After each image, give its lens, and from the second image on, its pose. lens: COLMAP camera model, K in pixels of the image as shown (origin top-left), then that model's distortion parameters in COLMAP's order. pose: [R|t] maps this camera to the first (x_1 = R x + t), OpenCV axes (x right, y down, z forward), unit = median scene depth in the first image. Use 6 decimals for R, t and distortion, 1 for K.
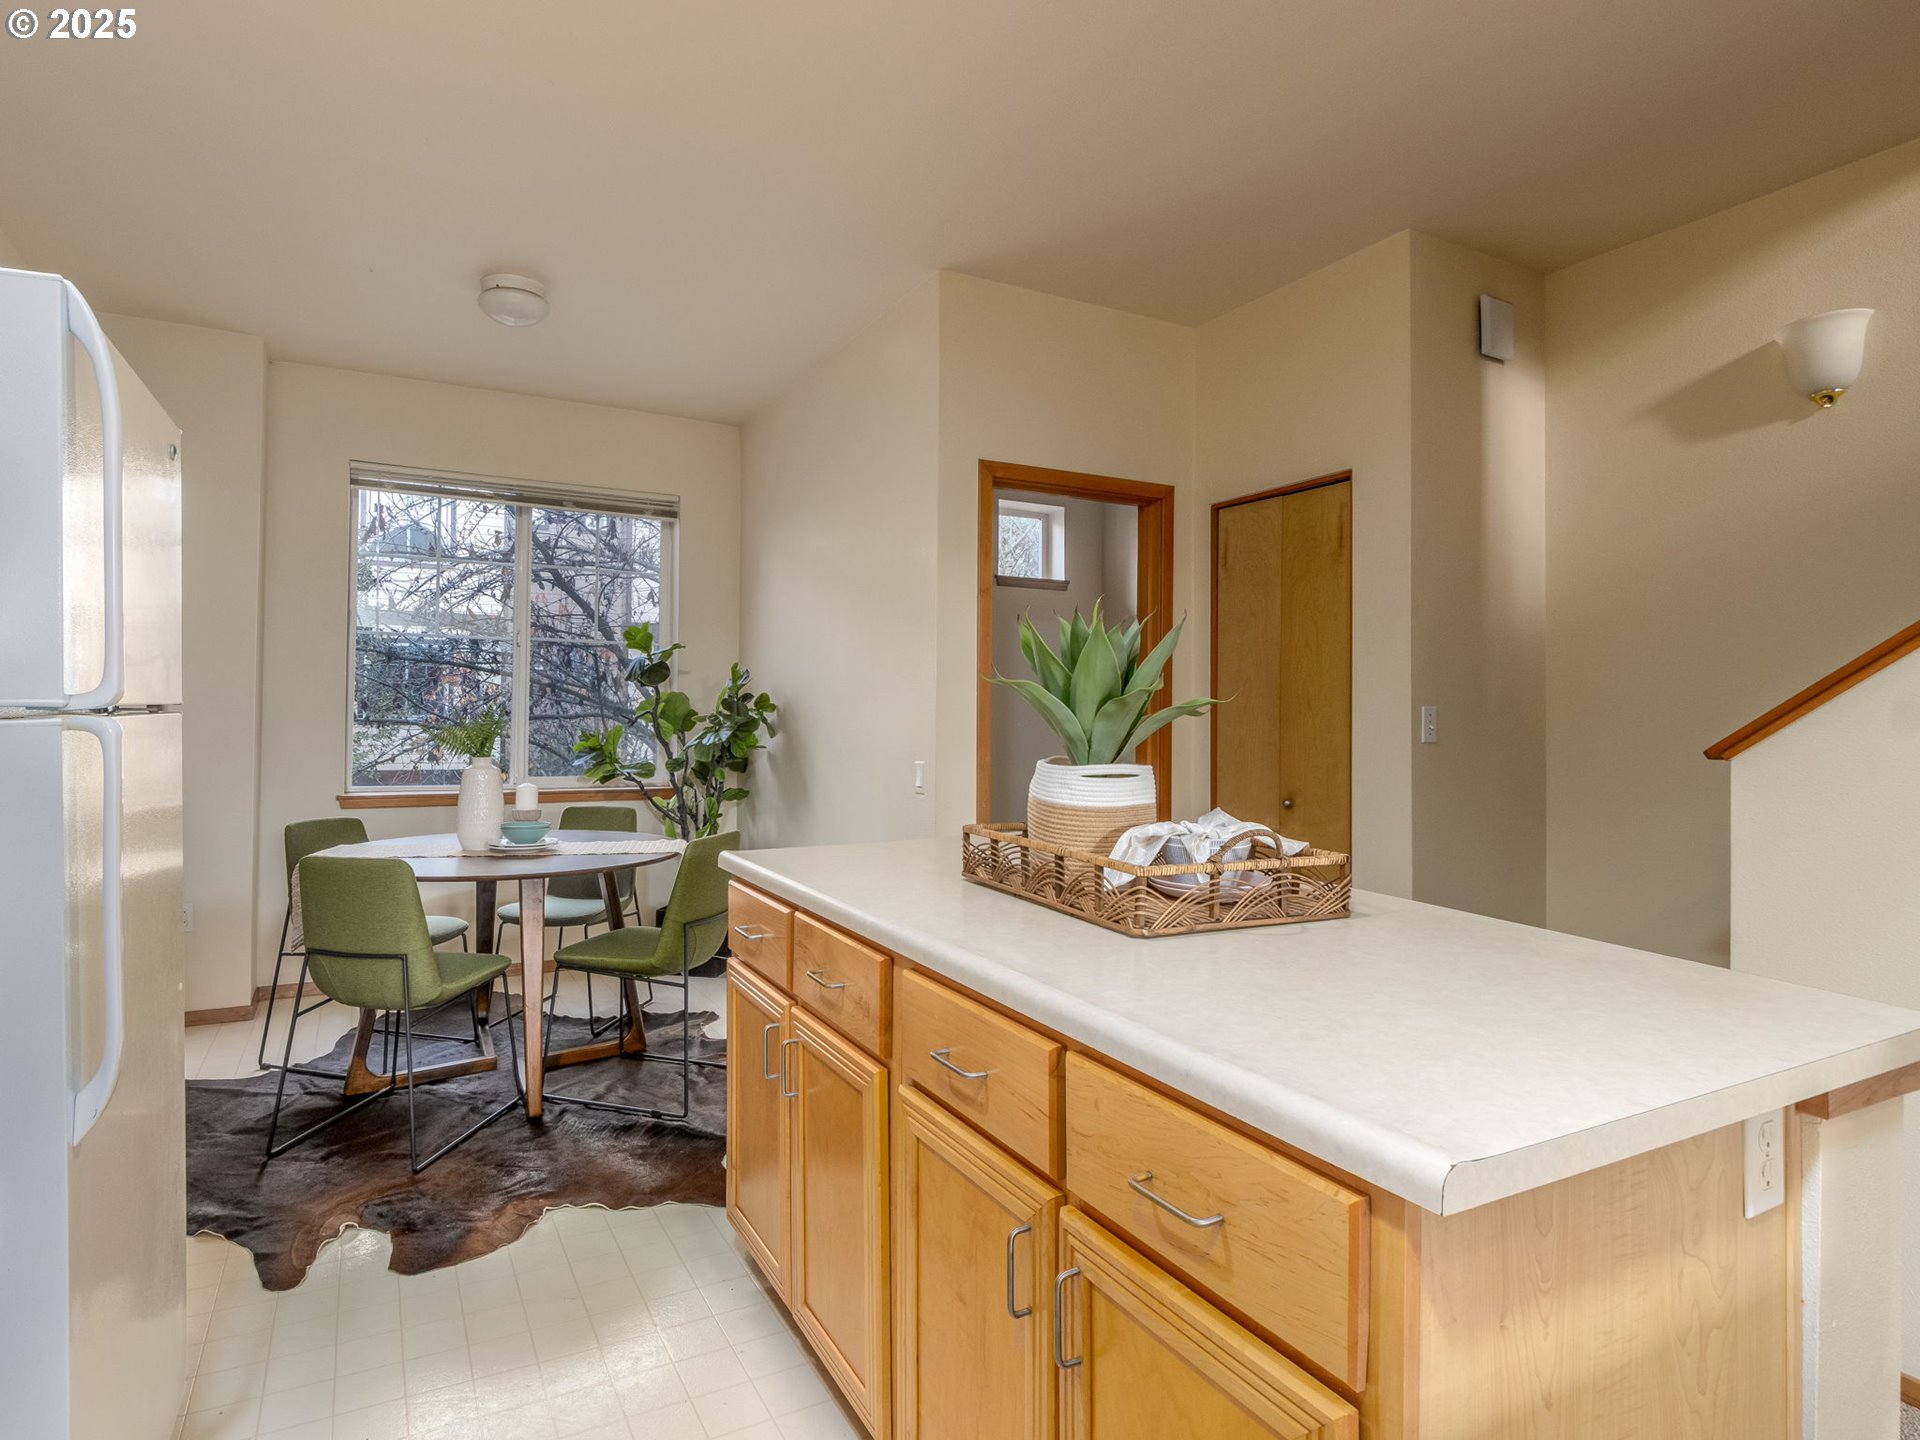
lens RADIAL K [[1033.3, 0, 965.7], [0, 1033.3, 708.9], [0, 0, 1]] dist [-0.000164, -0.000068]
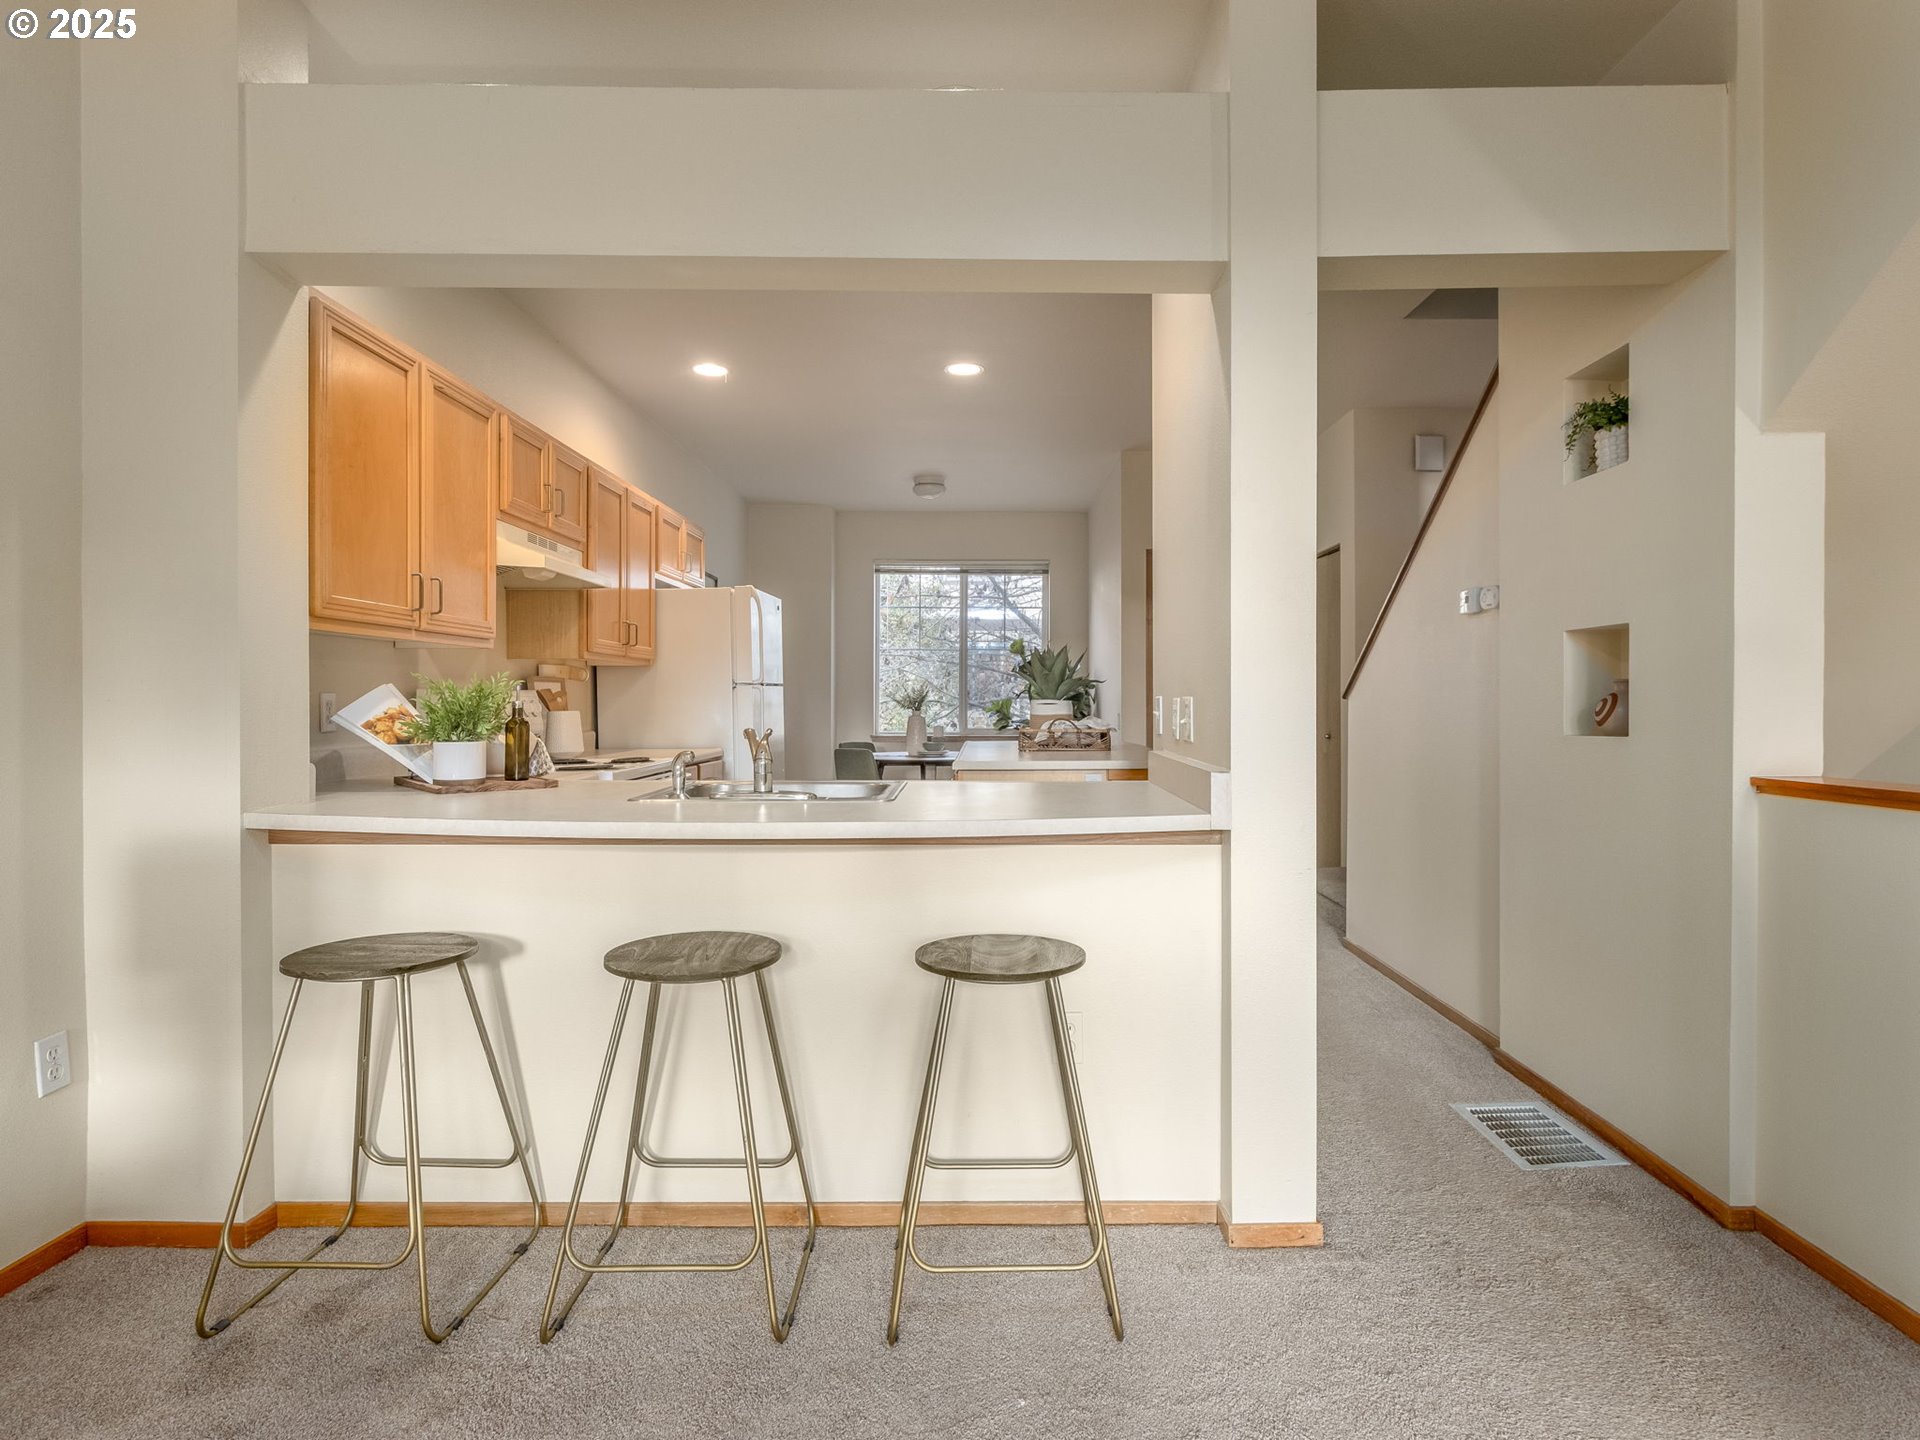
lens RADIAL K [[1033.3, 0, 965.7], [0, 1033.3, 708.9], [0, 0, 1]] dist [-0.000164, -0.000068]
pose [[0.864976, 0.008033, -0.501748, 0.658958], [-0.005560, 0.999964, 0.006424, 0.030528], [0.501782, -0.002767, 0.864990, -0.739936]]
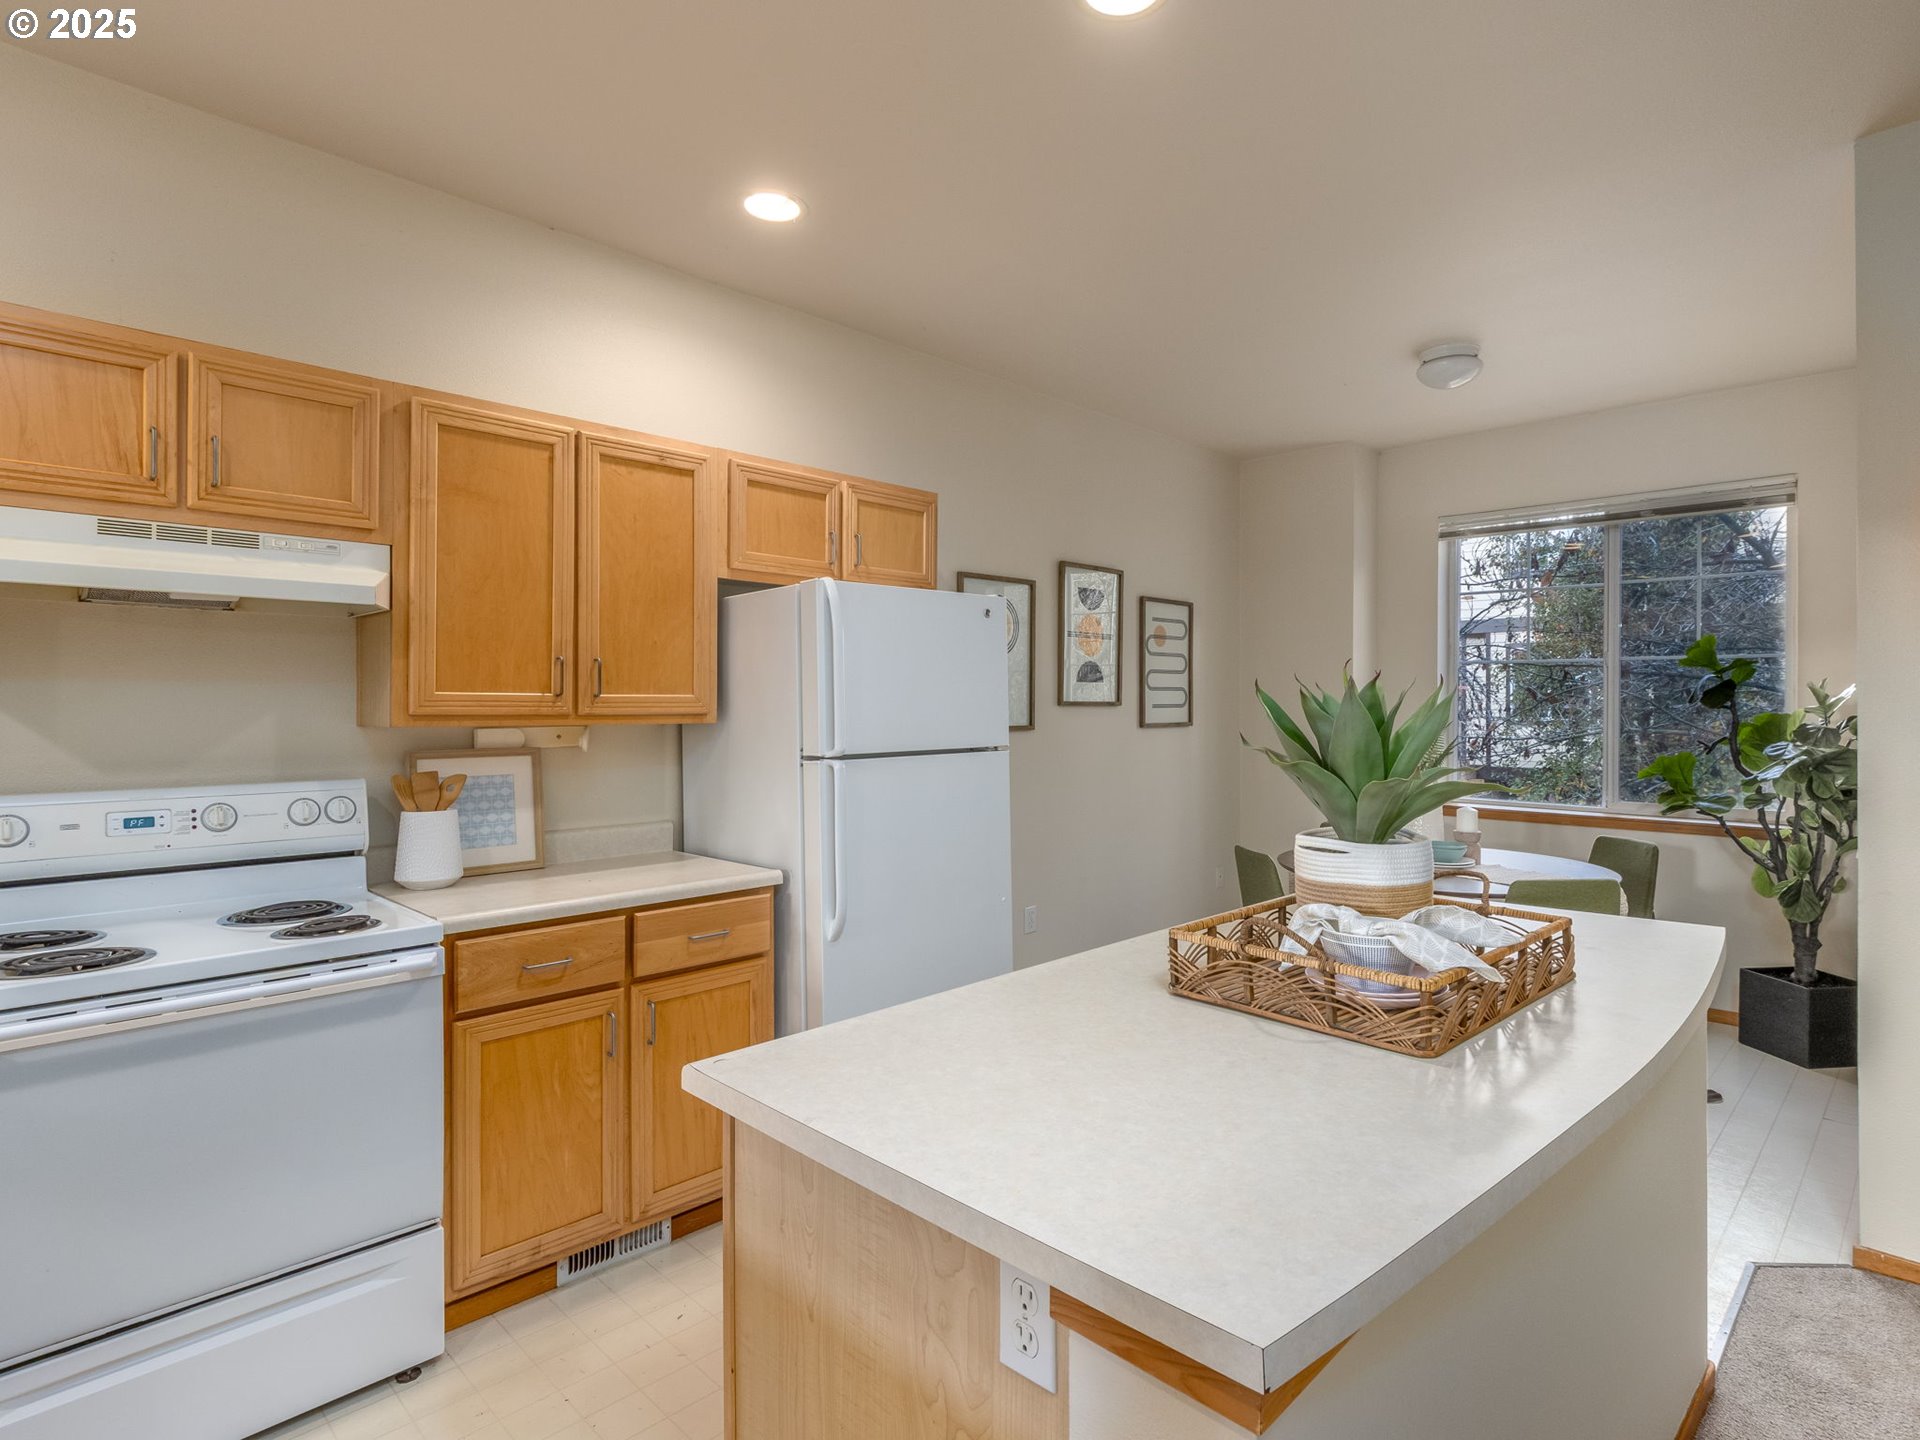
lens RADIAL K [[1033.3, 0, 965.7], [0, 1033.3, 708.9], [0, 0, 1]] dist [-0.000164, -0.000068]
pose [[0.307781, 0.009816, -0.951407, 0.454865], [-0.004660, 0.999950, 0.008810, -0.037053], [0.951446, 0.001722, 0.307811, 0.180006]]
